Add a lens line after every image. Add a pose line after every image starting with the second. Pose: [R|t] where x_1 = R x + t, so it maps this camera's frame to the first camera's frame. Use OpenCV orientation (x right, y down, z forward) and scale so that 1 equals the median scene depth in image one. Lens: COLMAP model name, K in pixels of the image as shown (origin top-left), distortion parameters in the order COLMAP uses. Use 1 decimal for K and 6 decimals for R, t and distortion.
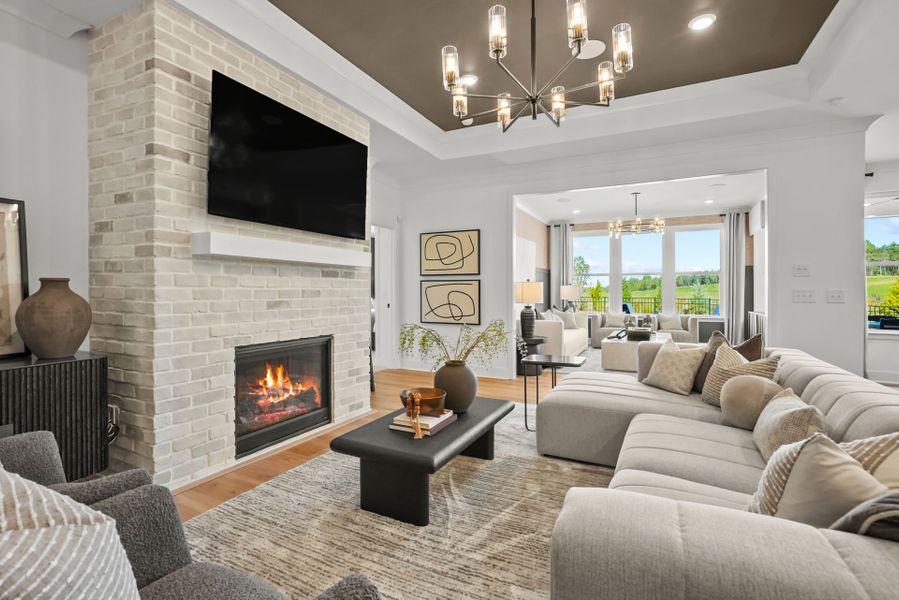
lens RADIAL K [[417.0, 0, 448.9], [0, 417.0, 291.9], [0, 0, 1]] dist [-0.039145, 0.020382]
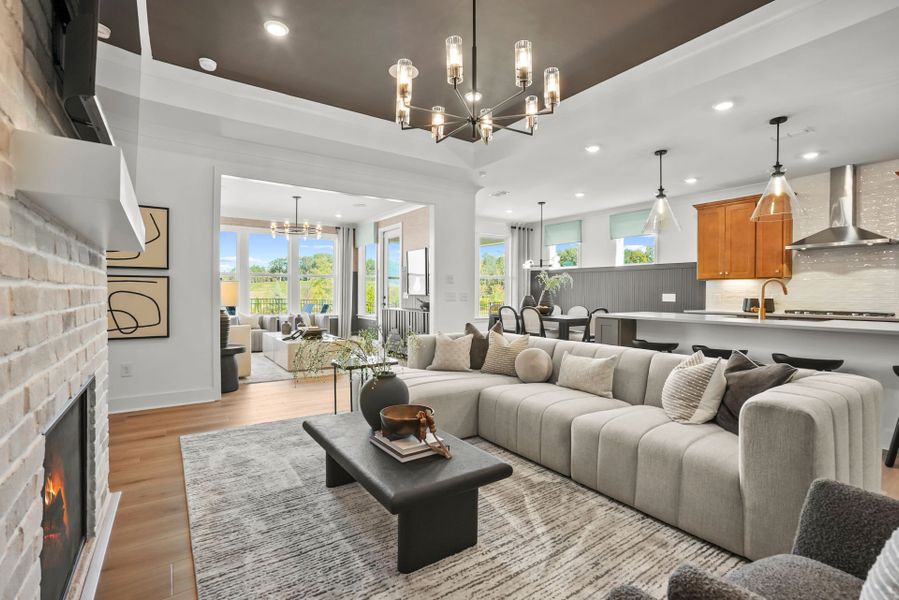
lens RADIAL K [[414.3, 0, 446.0], [0, 414.3, 298.1], [0, 0, 1]] dist [-0.036748, 0.020265]
pose [[0.477673, -0.008874, 0.878493, -0.346726], [-0.005988, 0.999893, 0.013356, -0.003076], [-0.878517, -0.011641, 0.477568, 0.232076]]
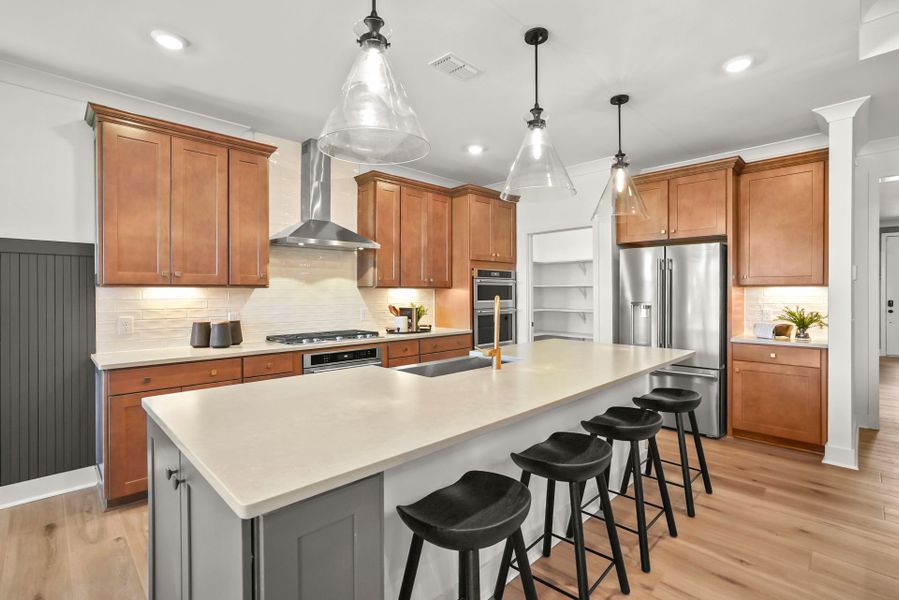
lens RADIAL K [[421.4, 0, 447.7], [0, 421.4, 292.7], [0, 0, 1]] dist [-0.040433, 0.021821]
pose [[-0.948556, 0.001335, 0.316605, 0.488893], [0.002197, 0.999995, 0.002366, -0.036230], [-0.316600, 0.002940, -0.948554, 0.504663]]
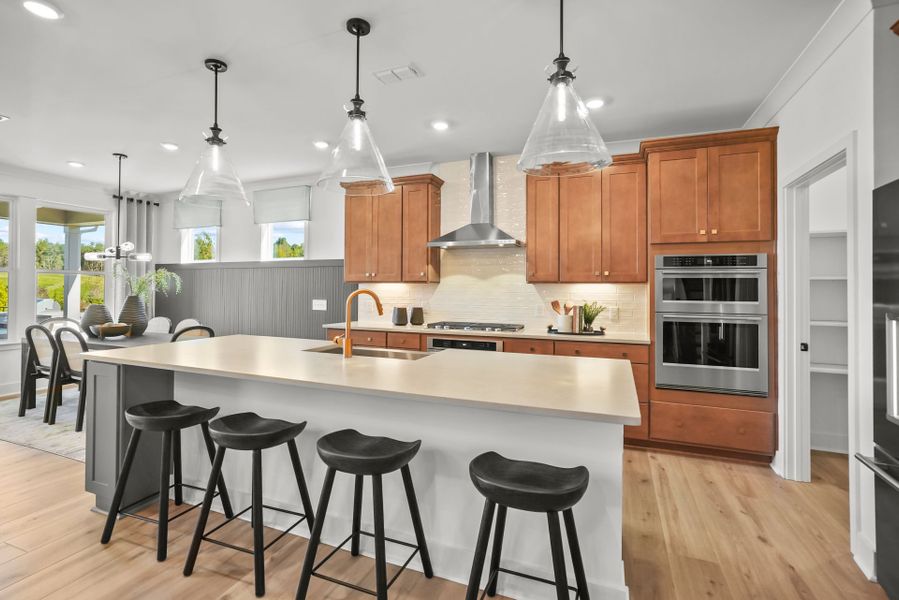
lens RADIAL K [[416.3, 0, 444.3], [0, 416.3, 279.8], [0, 0, 1]] dist [-0.011526, 0.000259]
pose [[-0.086265, 0.019451, 0.996082, 0.114702], [-0.004500, 0.999792, -0.019913, -0.033690], [-0.996262, -0.006200, -0.086160, 0.018619]]
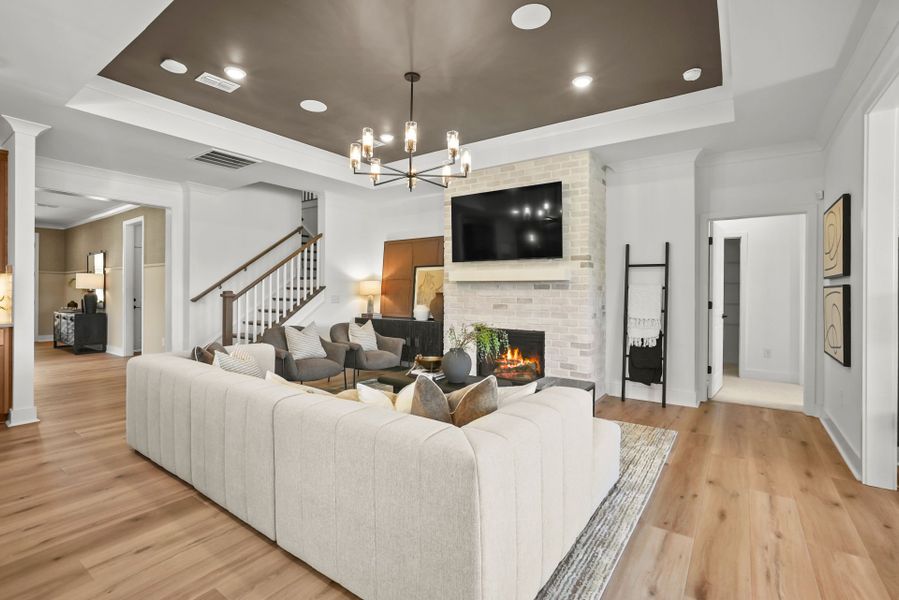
lens RADIAL K [[418.7, 0, 447.7], [0, 418.7, 288.6], [0, 0, 1]] dist [-0.037755, 0.019970]
pose [[-0.151710, -0.005715, -0.988409, 0.730803], [-0.006831, 0.999965, -0.004734, -0.018662], [0.988401, 0.006033, -0.151744, 0.587507]]
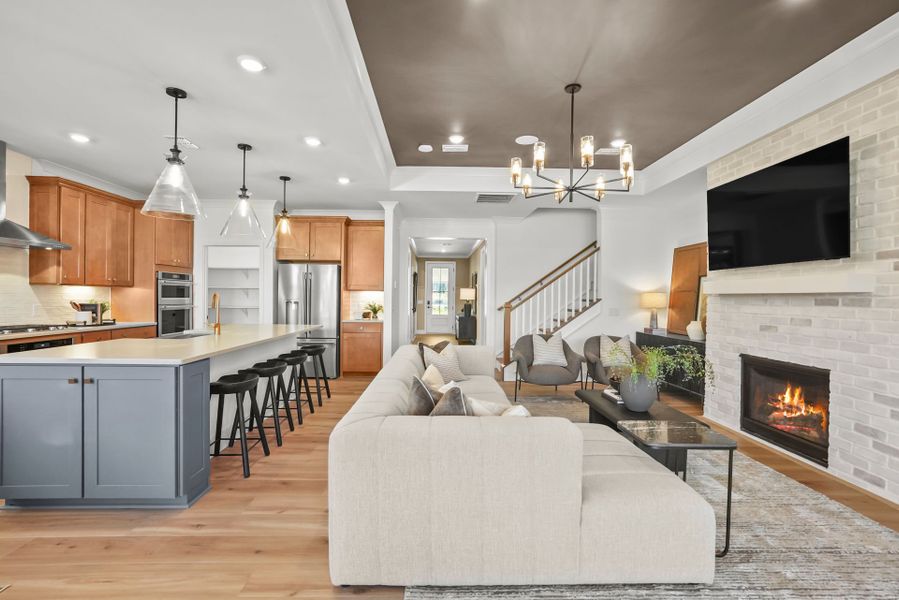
lens RADIAL K [[414.3, 0, 446.0], [0, 414.3, 298.1], [0, 0, 1]] dist [-0.036748, 0.020265]
pose [[-0.881175, -0.008590, -0.472713, 0.564792], [-0.012002, 0.999919, 0.004203, -0.029812], [0.472638, 0.009378, -0.881207, 0.906129]]
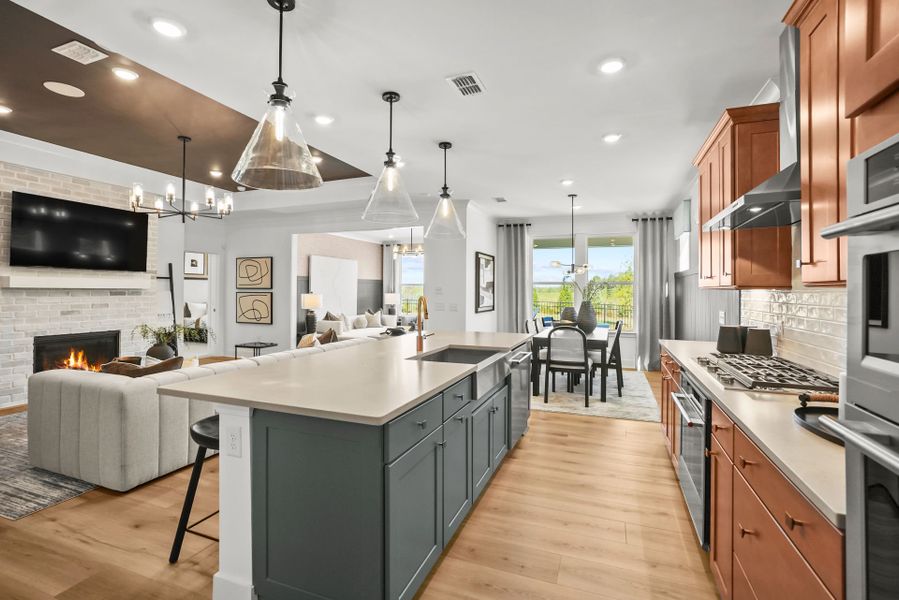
lens RADIAL K [[421.1, 0, 440.4], [0, 421.1, 279.1], [0, 0, 1]] dist [-0.030926, 0.021593]
pose [[0.996929, 0.007648, 0.077935, 0.561504], [-0.005501, 0.999601, -0.027719, -0.039739], [-0.078116, 0.027205, 0.996573, -0.489690]]
